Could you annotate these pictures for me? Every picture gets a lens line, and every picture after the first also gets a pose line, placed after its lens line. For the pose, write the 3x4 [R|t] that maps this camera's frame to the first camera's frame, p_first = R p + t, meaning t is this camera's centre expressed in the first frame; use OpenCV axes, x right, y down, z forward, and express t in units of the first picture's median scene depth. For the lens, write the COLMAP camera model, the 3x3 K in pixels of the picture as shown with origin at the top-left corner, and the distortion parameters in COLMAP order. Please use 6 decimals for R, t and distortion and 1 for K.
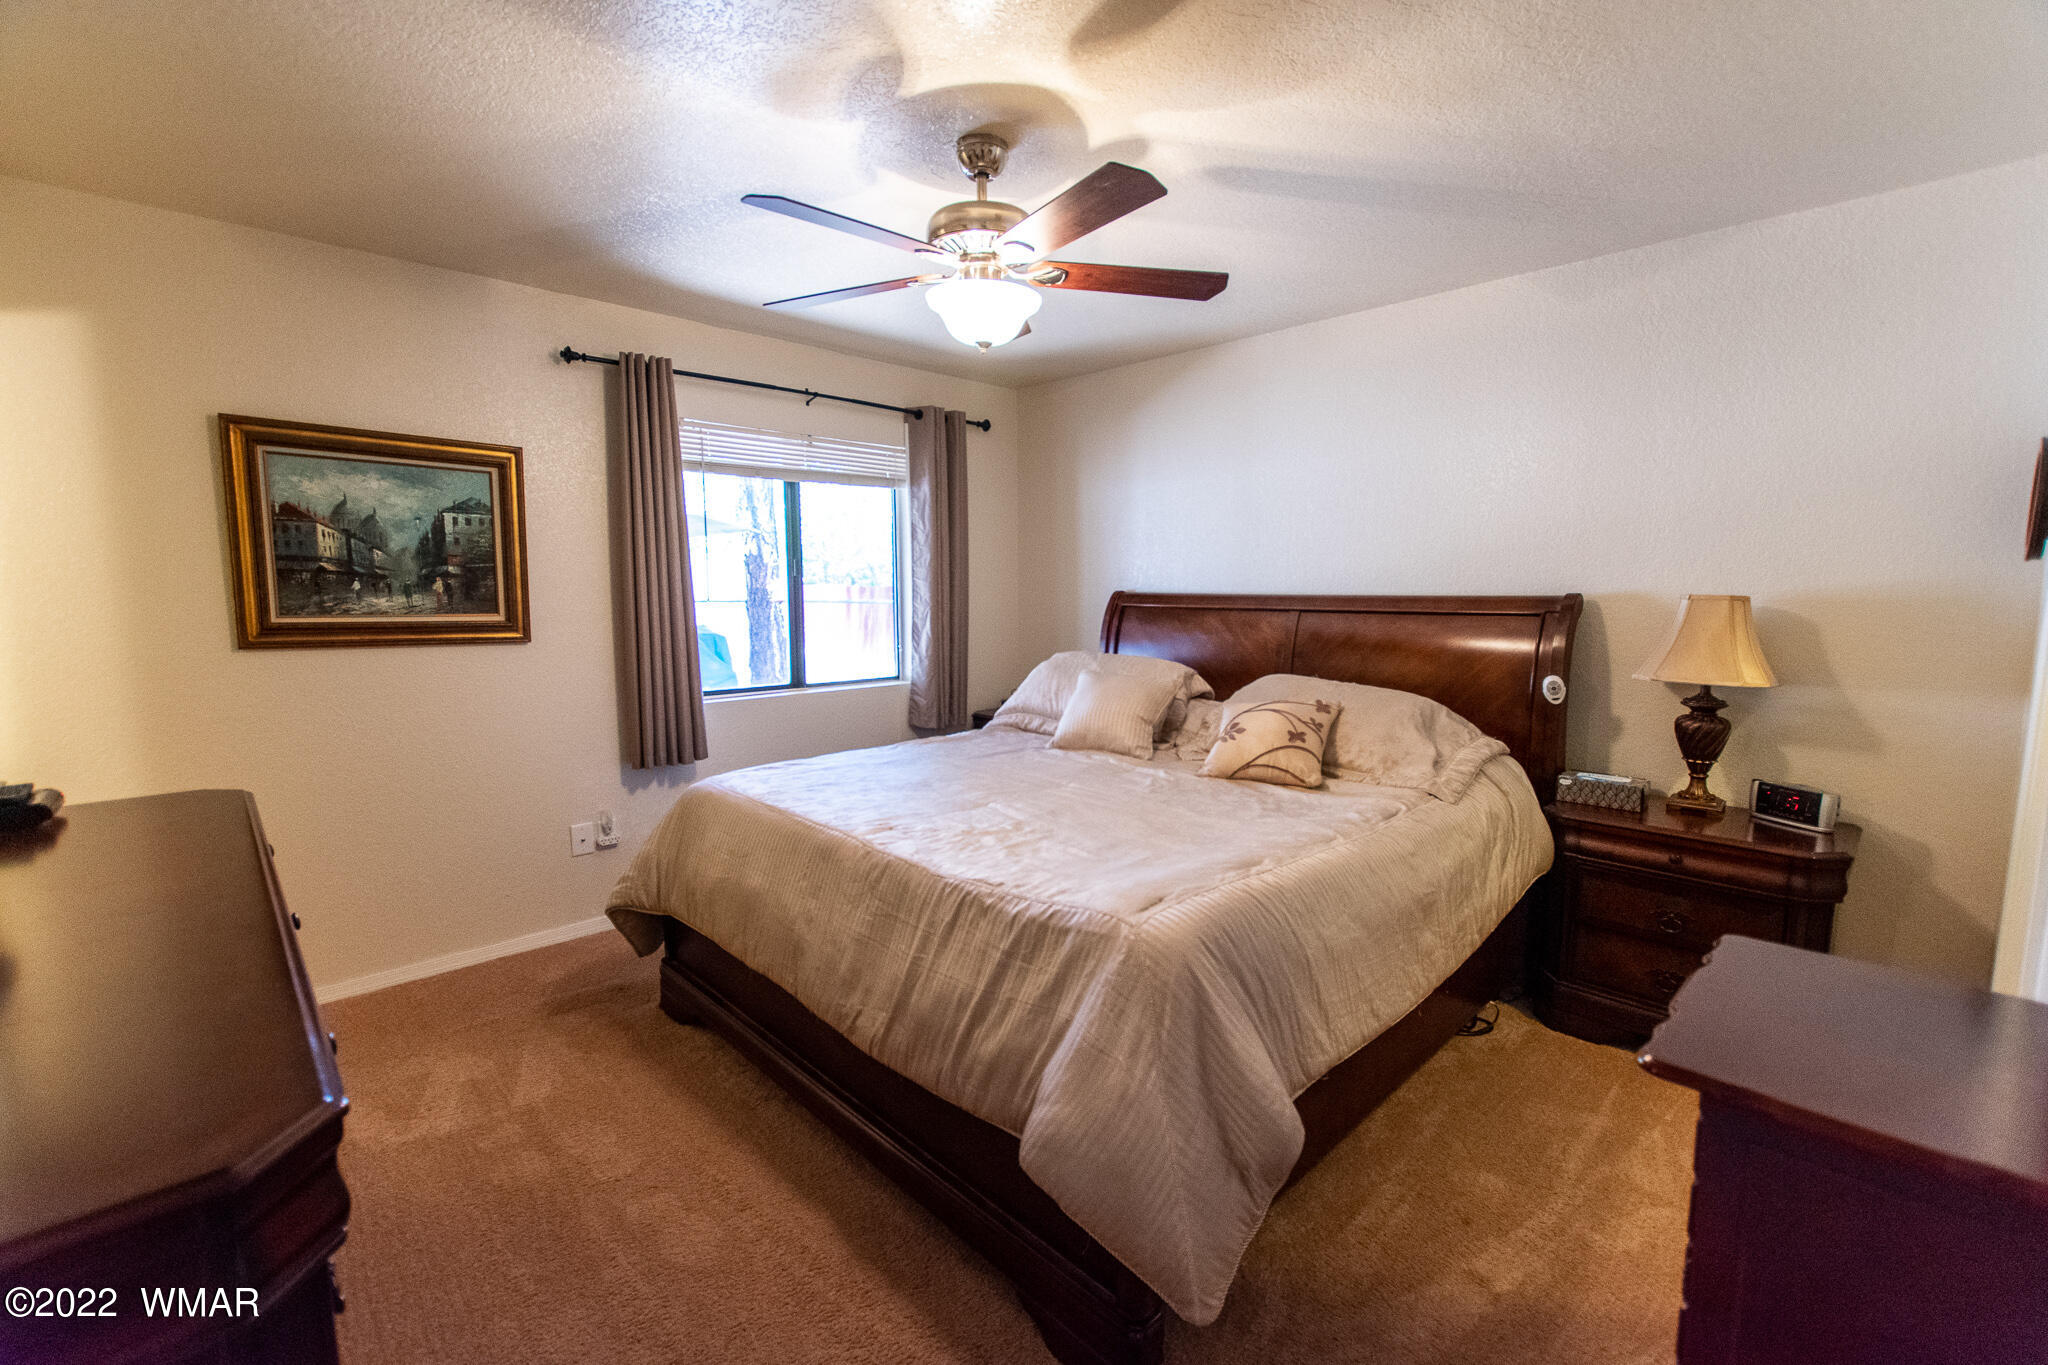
lens RADIAL K [[871.9, 0, 1025.6], [0, 871.9, 690.5], [0, 0, 1]] dist [0.020411, 0.000019]
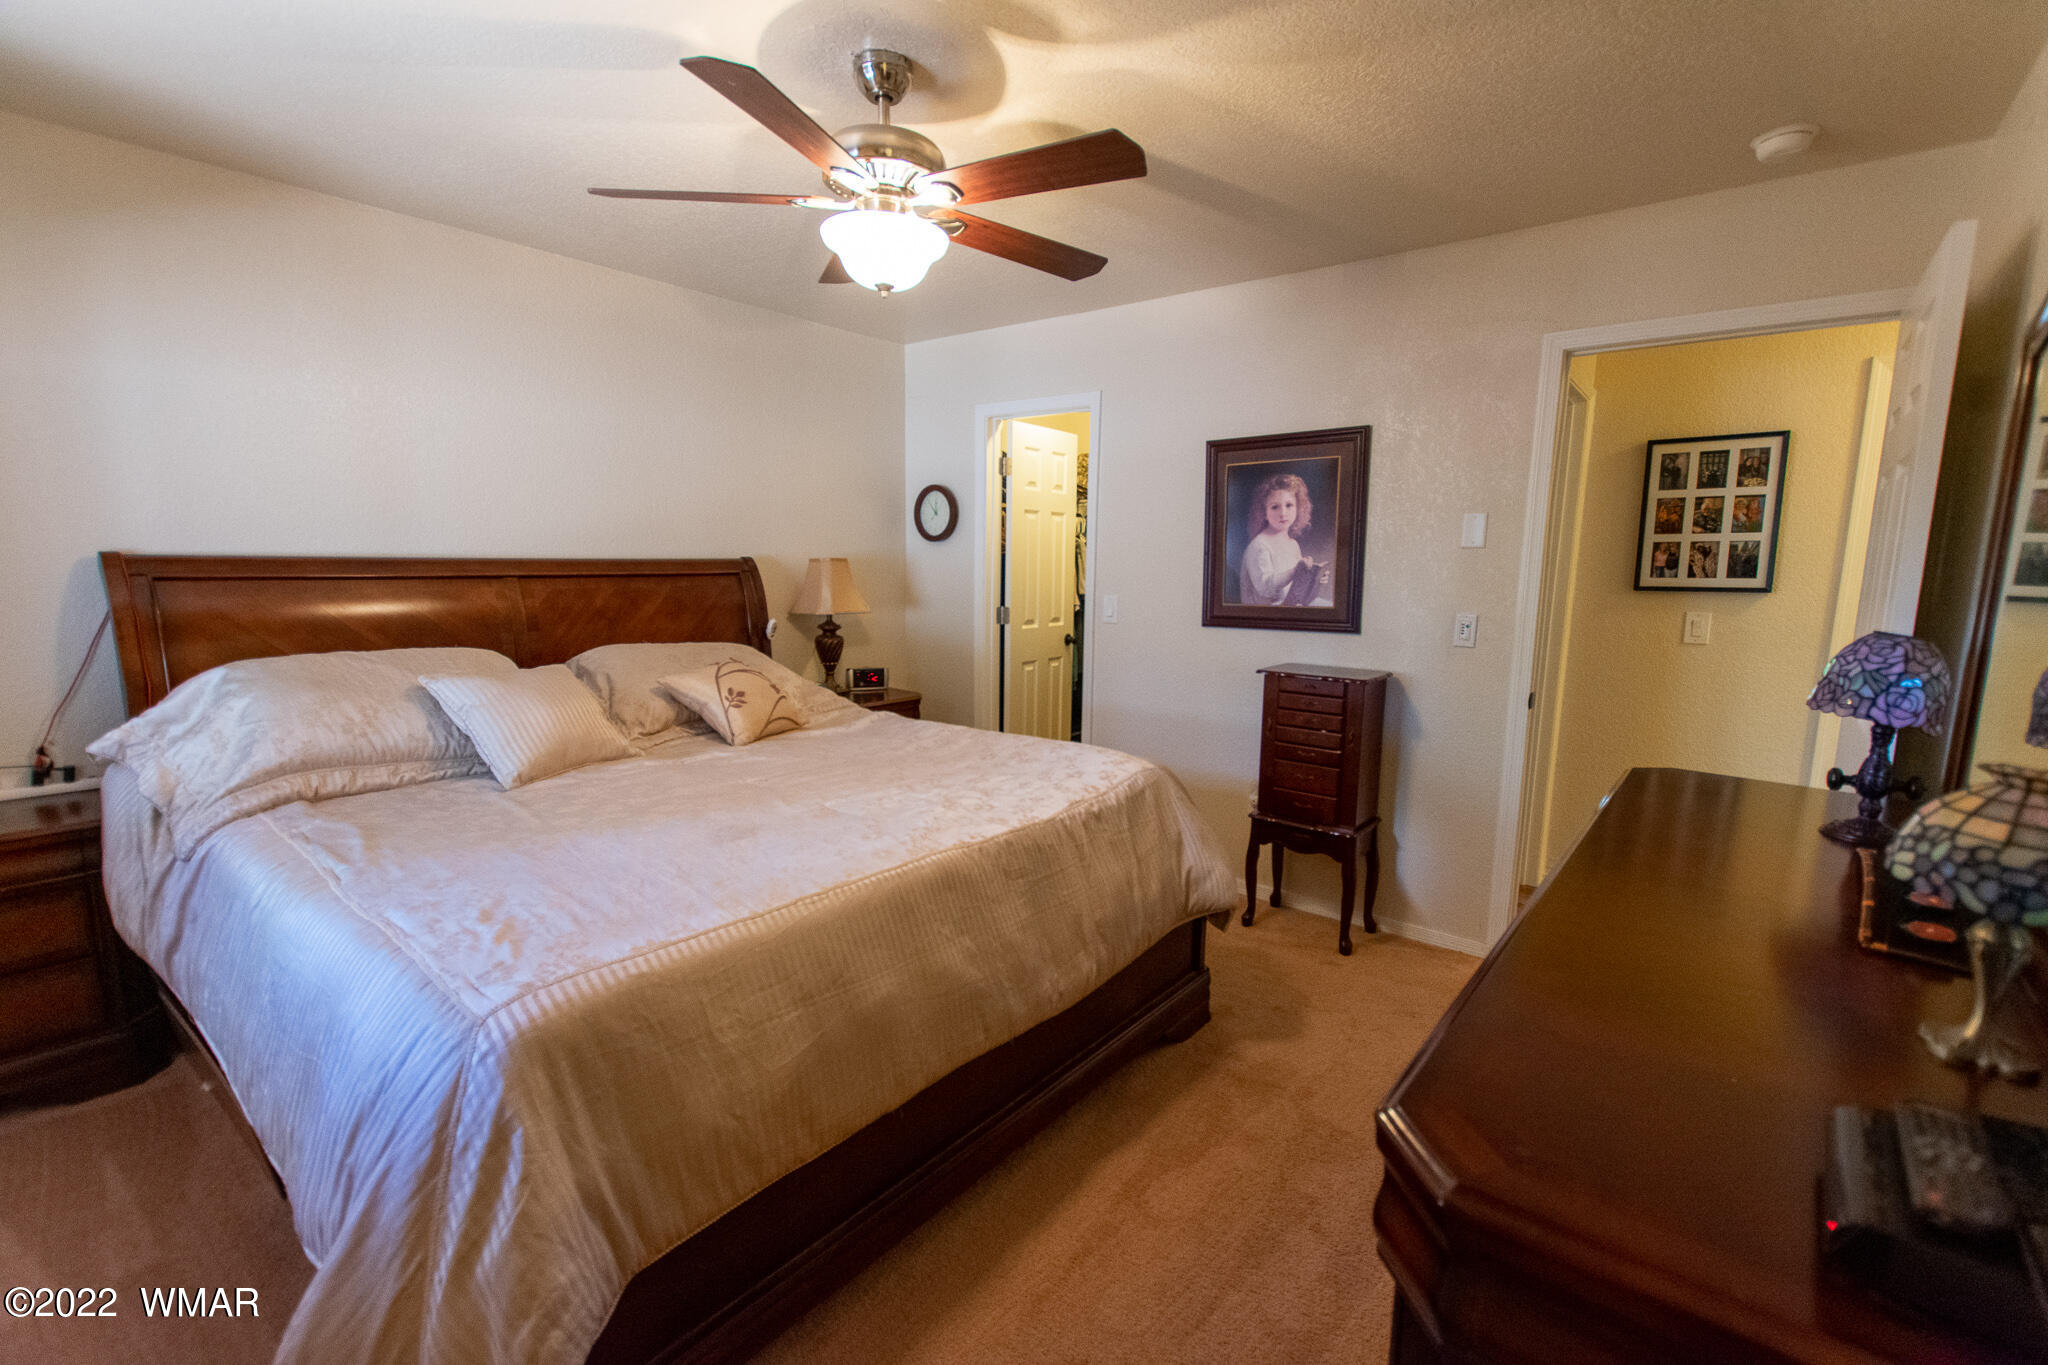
lens RADIAL K [[888.0, 0, 1028.0], [0, 888.0, 691.9], [0, 0, 1]] dist [0.002796, -0.000067]
pose [[-0.128546, -0.150708, 0.980185, -1.039951], [0.103987, 0.980888, 0.164453, -0.118253], [-0.986237, 0.123066, -0.110417, 1.010632]]
